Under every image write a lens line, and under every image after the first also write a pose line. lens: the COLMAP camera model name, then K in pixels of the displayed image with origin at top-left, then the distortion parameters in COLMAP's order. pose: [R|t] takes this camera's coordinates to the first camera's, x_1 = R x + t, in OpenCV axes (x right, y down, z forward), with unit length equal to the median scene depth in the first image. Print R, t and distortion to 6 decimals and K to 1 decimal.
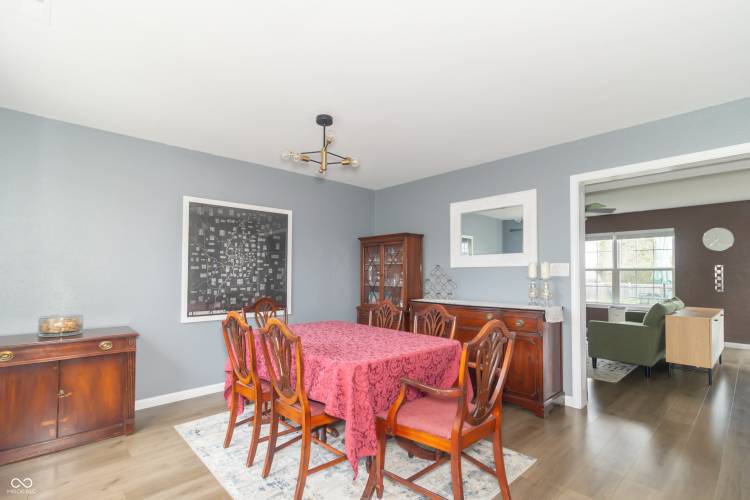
lens RADIAL K [[351.0, 0, 382.6], [0, 351.0, 267.5], [0, 0, 1]] dist [0.001899, 0.000633]
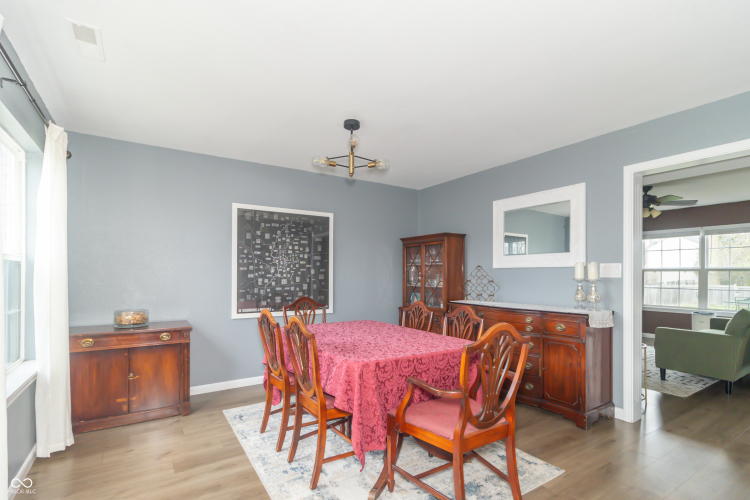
lens RADIAL K [[354.6, 0, 384.8], [0, 354.6, 276.1], [0, 0, 1]] dist [0.000008, 0.000314]
pose [[0.985263, 0.002828, -0.171026, 0.082189], [0.001290, 0.999712, 0.023959, -0.002044], [0.171044, -0.023827, 0.984975, -0.009453]]
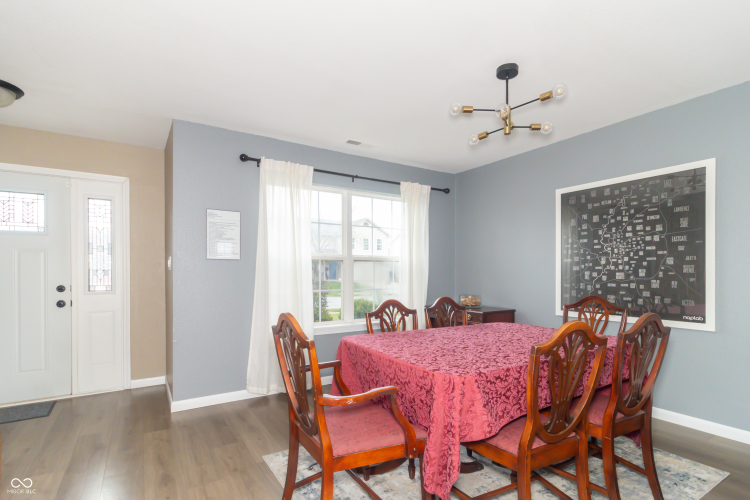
lens RADIAL K [[370.2, 0, 375.5], [0, 370.2, 273.7], [0, 0, 1]] dist [0.000473, 0.000124]
pose [[-0.199765, 0.003853, -0.979836, 0.540074], [0.020975, 0.999780, -0.000345, 0.025059], [0.979619, -0.020621, -0.199802, 0.646314]]
